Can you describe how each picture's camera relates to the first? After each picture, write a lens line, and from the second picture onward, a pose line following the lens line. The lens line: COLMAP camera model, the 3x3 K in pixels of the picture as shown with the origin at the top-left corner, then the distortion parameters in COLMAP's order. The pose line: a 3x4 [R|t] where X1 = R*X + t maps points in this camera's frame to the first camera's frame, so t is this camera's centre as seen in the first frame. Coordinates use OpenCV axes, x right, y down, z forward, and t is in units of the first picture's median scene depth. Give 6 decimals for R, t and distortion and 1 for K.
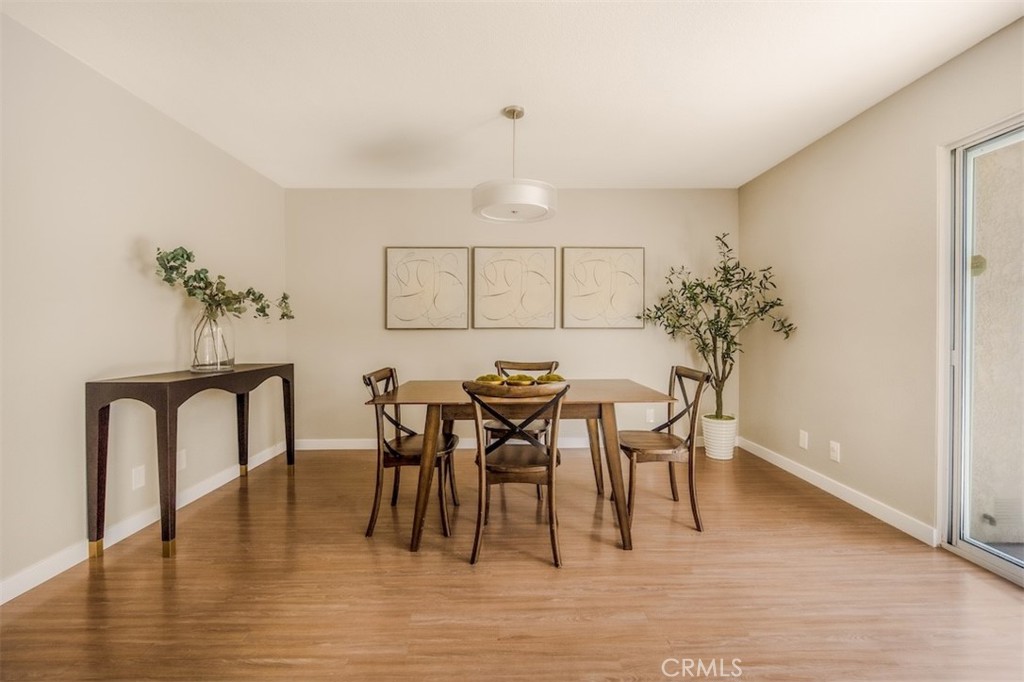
lens RADIAL K [[426.8, 0, 517.0], [0, 426.8, 334.4], [0, 0, 1]] dist [-0.007033, -0.000290]
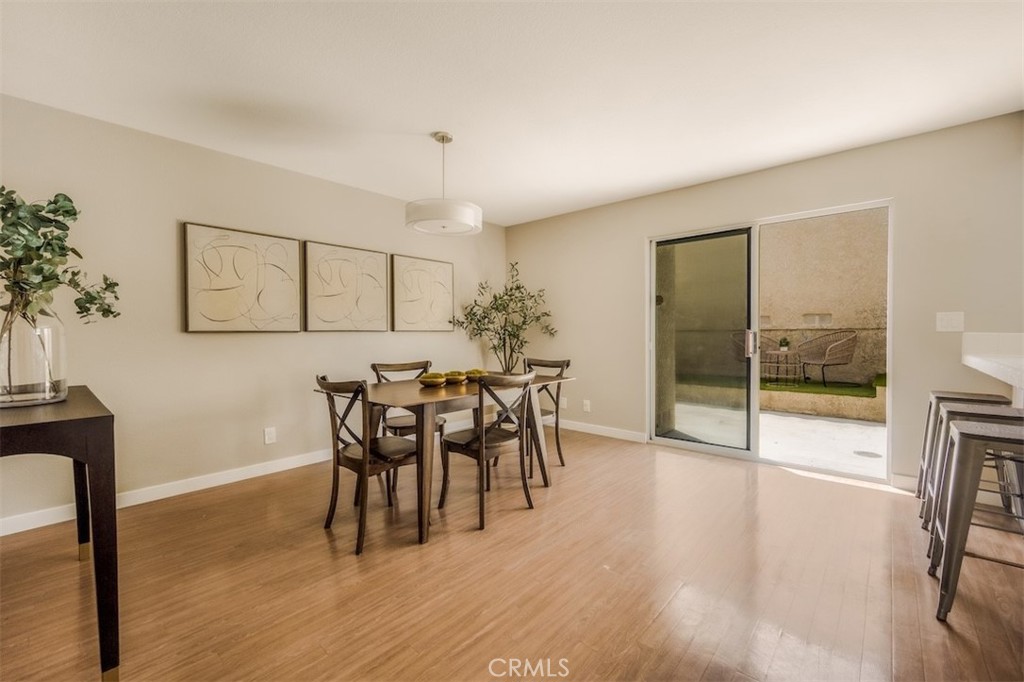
lens RADIAL K [[426.8, 0, 517.8], [0, 426.8, 340.0], [0, 0, 1]] dist [-0.007033, -0.000290]
pose [[0.665978, -0.014971, 0.745821, -0.615277], [0.010840, 0.999887, 0.010391, 0.000085], [-0.745892, 0.001165, 0.666066, 0.091939]]
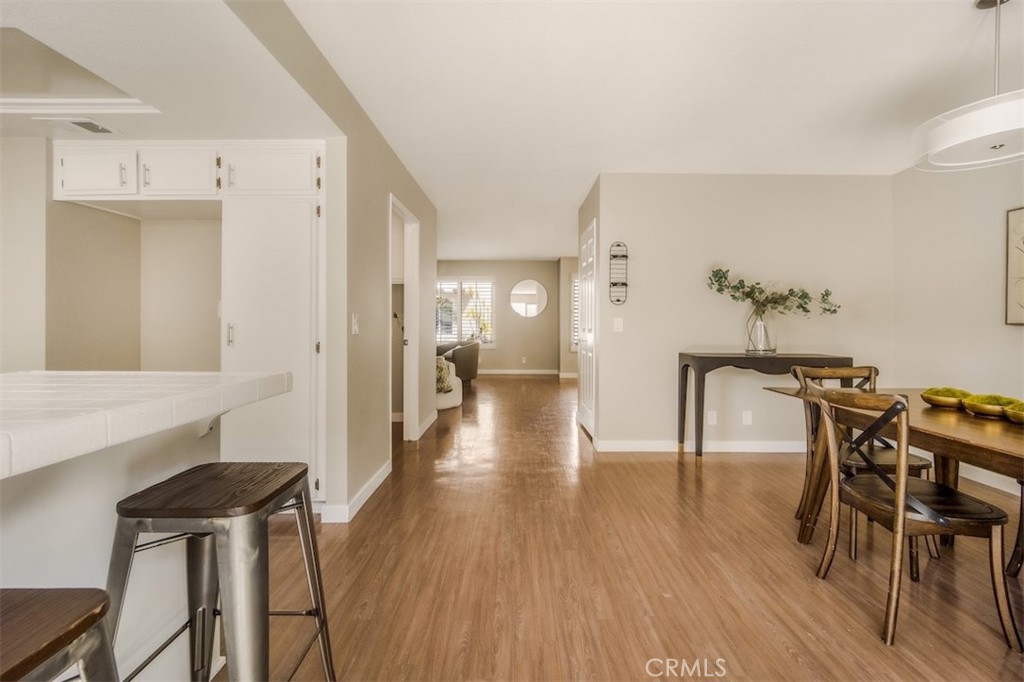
lens RADIAL K [[426.8, 0, 510.7], [0, 426.8, 332.0], [0, 0, 1]] dist [-0.007033, -0.000290]
pose [[-0.021564, 0.023710, -0.999486, 0.548918], [-0.018154, 0.999545, 0.024103, -0.002587], [0.999603, 0.018664, -0.021124, 0.228264]]
